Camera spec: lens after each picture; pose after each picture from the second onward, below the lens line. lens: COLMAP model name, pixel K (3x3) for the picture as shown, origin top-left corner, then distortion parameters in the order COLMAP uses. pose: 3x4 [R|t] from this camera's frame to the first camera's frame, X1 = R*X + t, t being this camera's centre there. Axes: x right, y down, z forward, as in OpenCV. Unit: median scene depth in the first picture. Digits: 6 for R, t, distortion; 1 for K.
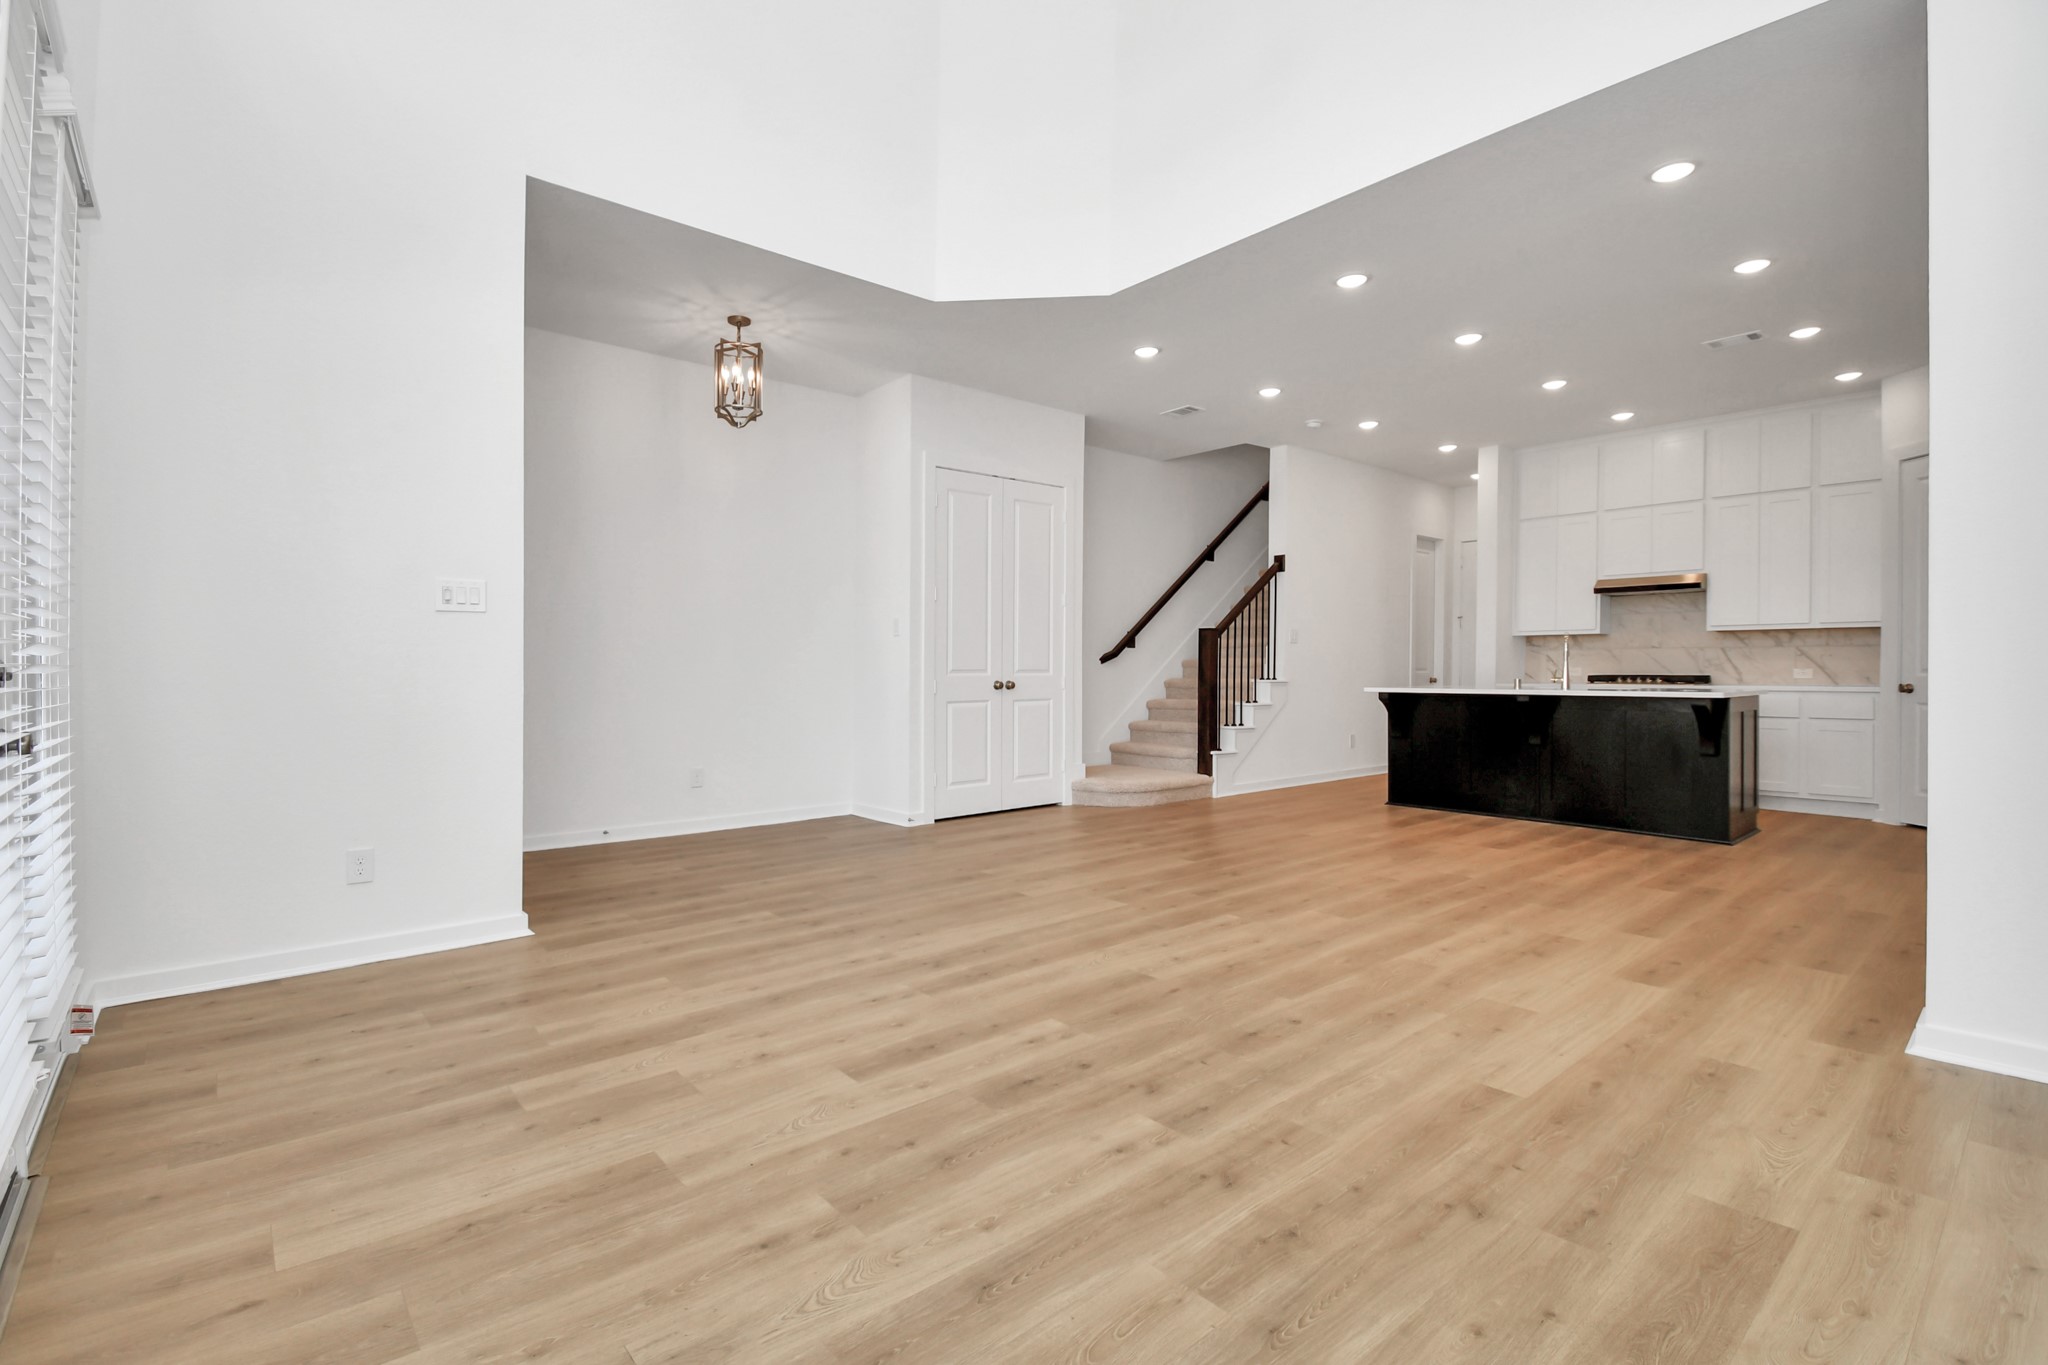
lens RADIAL K [[937.3, 0, 1013.6], [0, 937.3, 702.9], [0, 0, 1]] dist [0.015230, -0.017746]
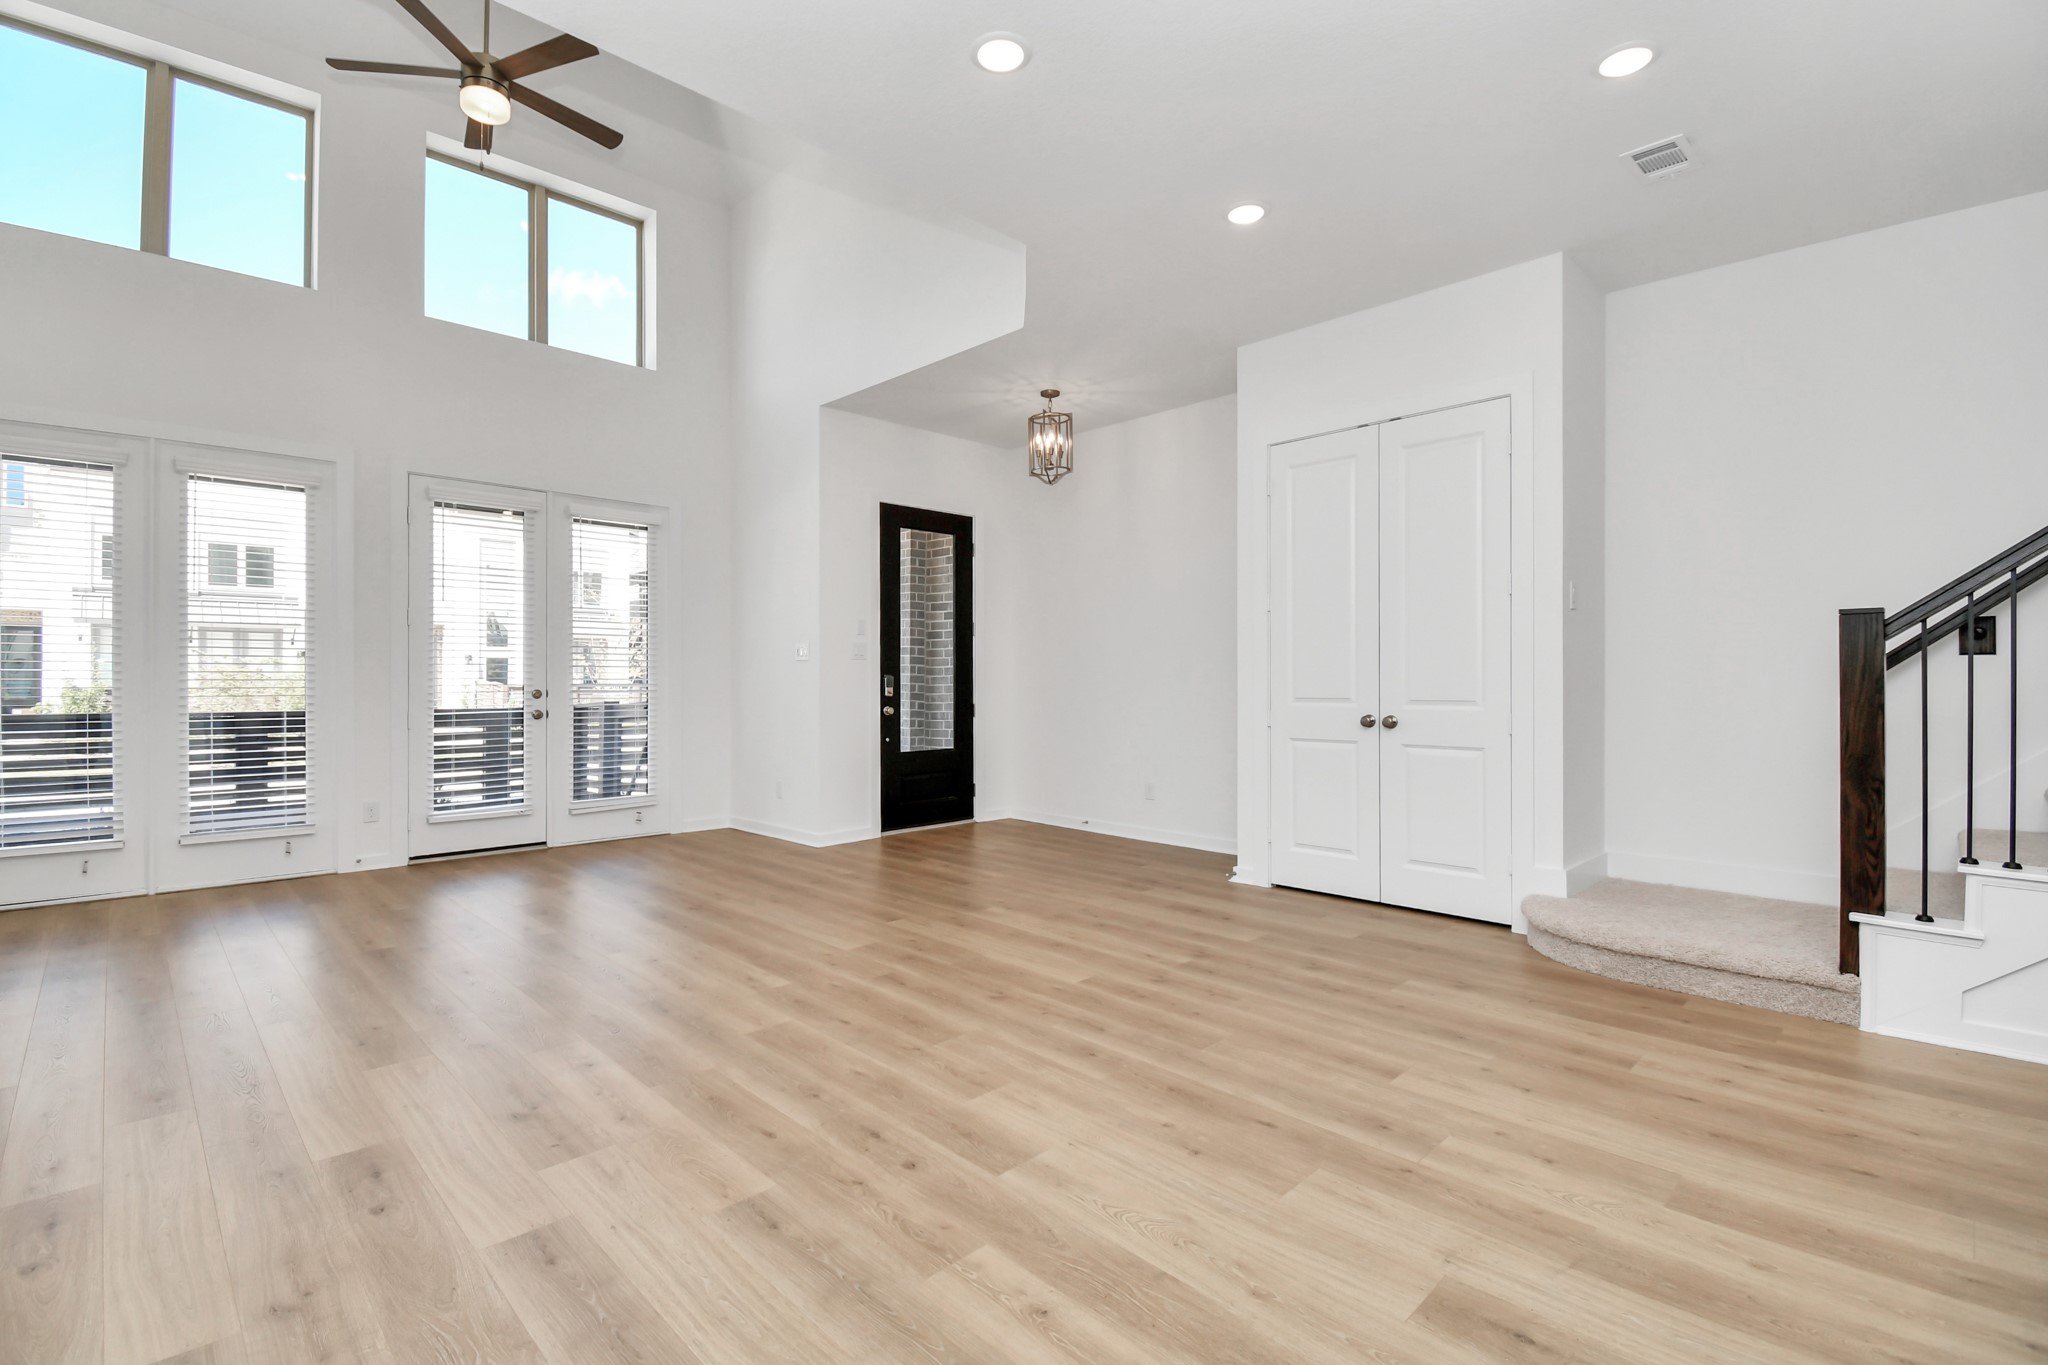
lens RADIAL K [[937.3, 0, 1014.3], [0, 937.3, 693.0], [0, 0, 1]] dist [0.015230, -0.017746]
pose [[0.062504, 0.017727, -0.997887, 1.614235], [-0.039790, 0.999092, 0.015256, -0.095238], [0.997251, 0.038752, 0.063152, 1.666140]]
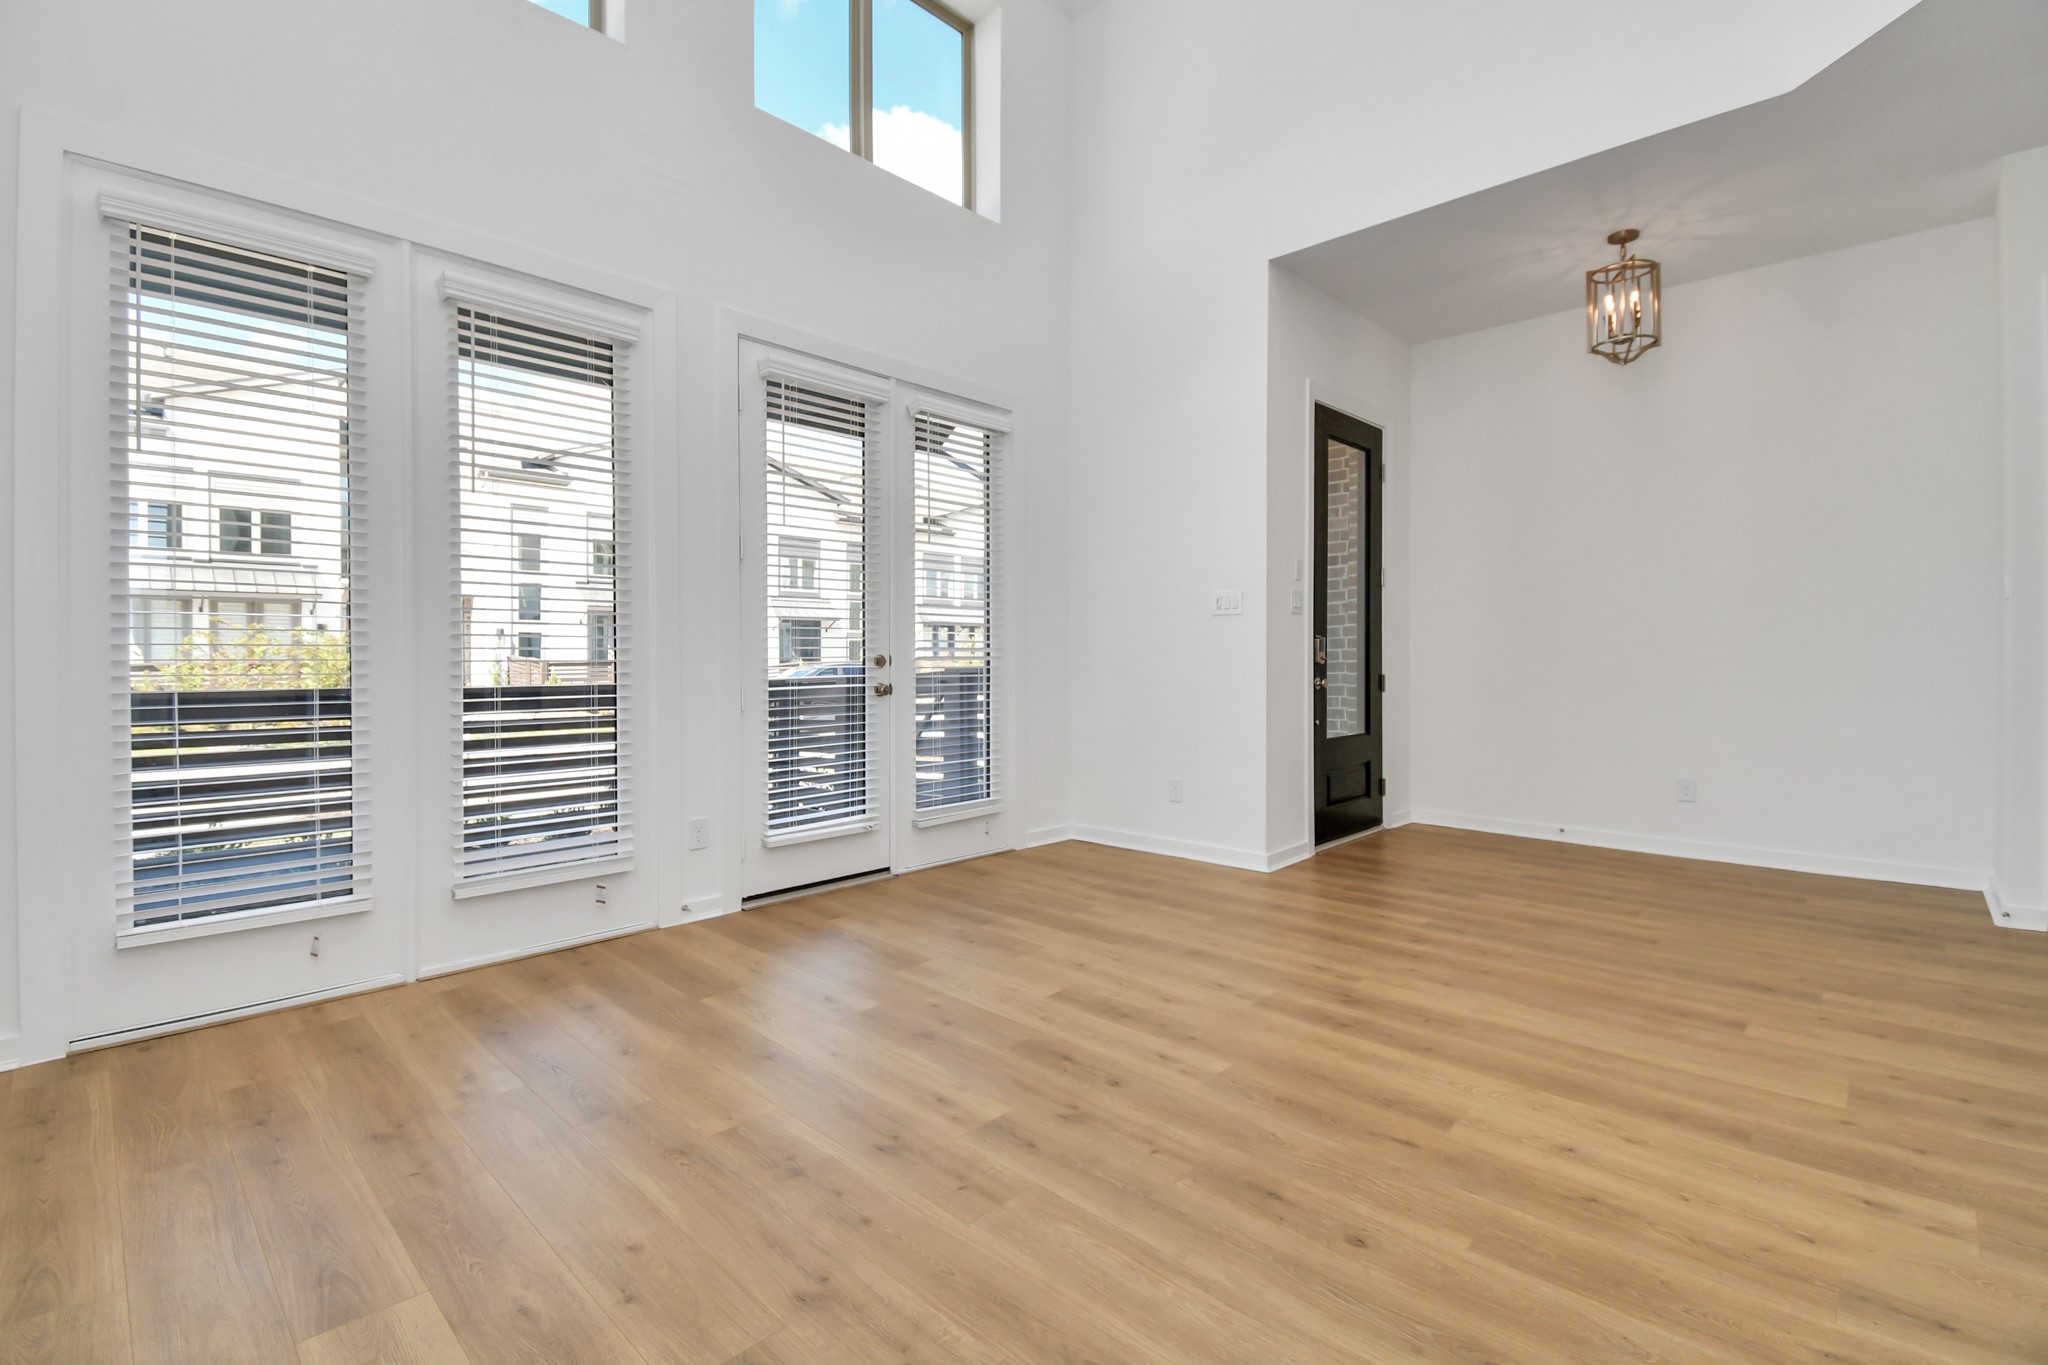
lens RADIAL K [[937.3, 0, 989.1], [0, 937.3, 656.8], [0, 0, 1]] dist [0.015230, -0.017746]
pose [[0.074169, 0.002164, -0.997243, 0.896665], [-0.036392, 0.999337, -0.000538, -0.025076], [0.996581, 0.036332, 0.074199, 0.720282]]
